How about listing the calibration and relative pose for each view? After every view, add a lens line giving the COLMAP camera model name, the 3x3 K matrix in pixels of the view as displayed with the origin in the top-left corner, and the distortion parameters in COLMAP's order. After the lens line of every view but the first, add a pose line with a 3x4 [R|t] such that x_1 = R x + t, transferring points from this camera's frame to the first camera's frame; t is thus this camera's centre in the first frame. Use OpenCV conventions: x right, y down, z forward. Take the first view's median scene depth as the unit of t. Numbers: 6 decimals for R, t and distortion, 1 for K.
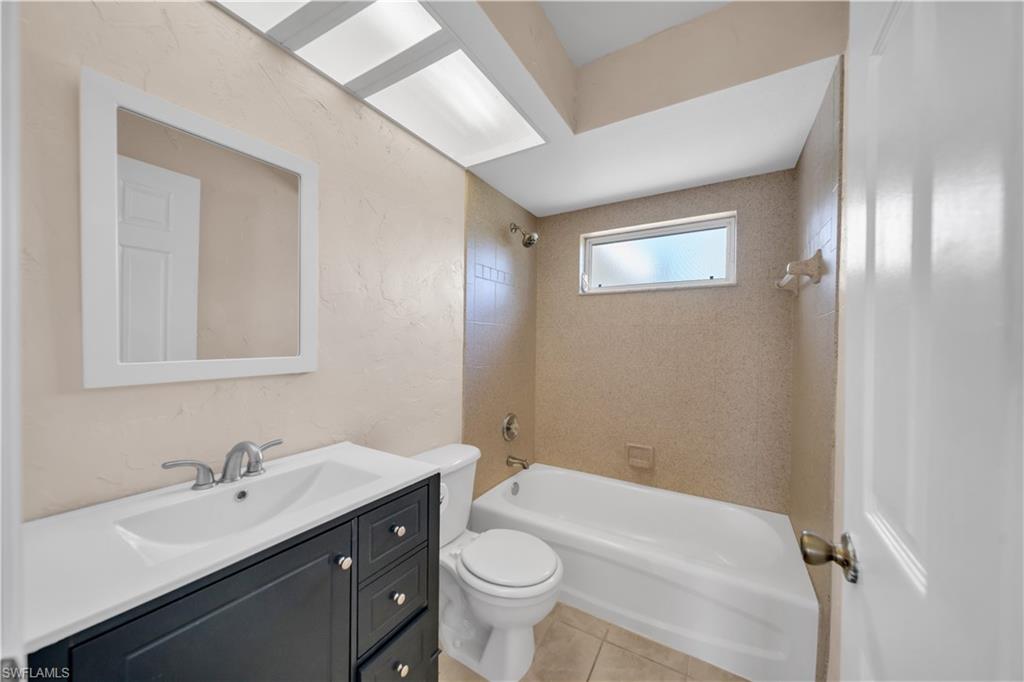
lens RADIAL K [[356.7, 0, 511.8], [0, 356.7, 344.1], [0, 0, 1]] dist [-0.002537, -0.000172]
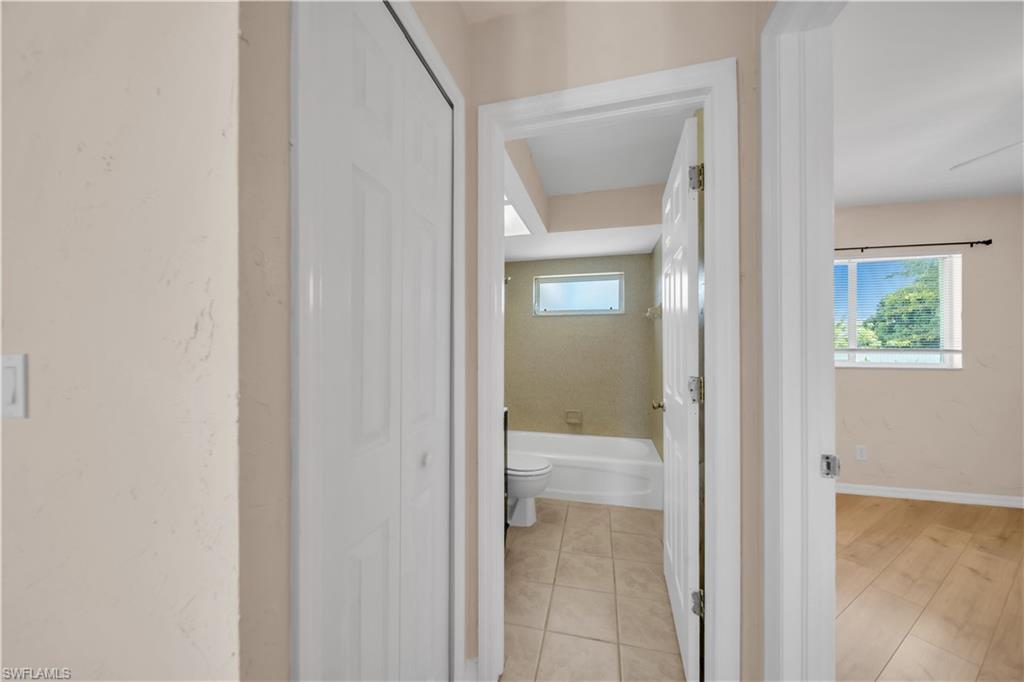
lens RADIAL K [[356.7, 0, 513.0], [0, 356.7, 343.9], [0, 0, 1]] dist [-0.002537, -0.000172]
pose [[0.958270, -0.006012, 0.285802, -0.386187], [0.010593, 0.999839, -0.014486, 0.002263], [-0.285669, 0.016909, 0.958179, -0.509821]]
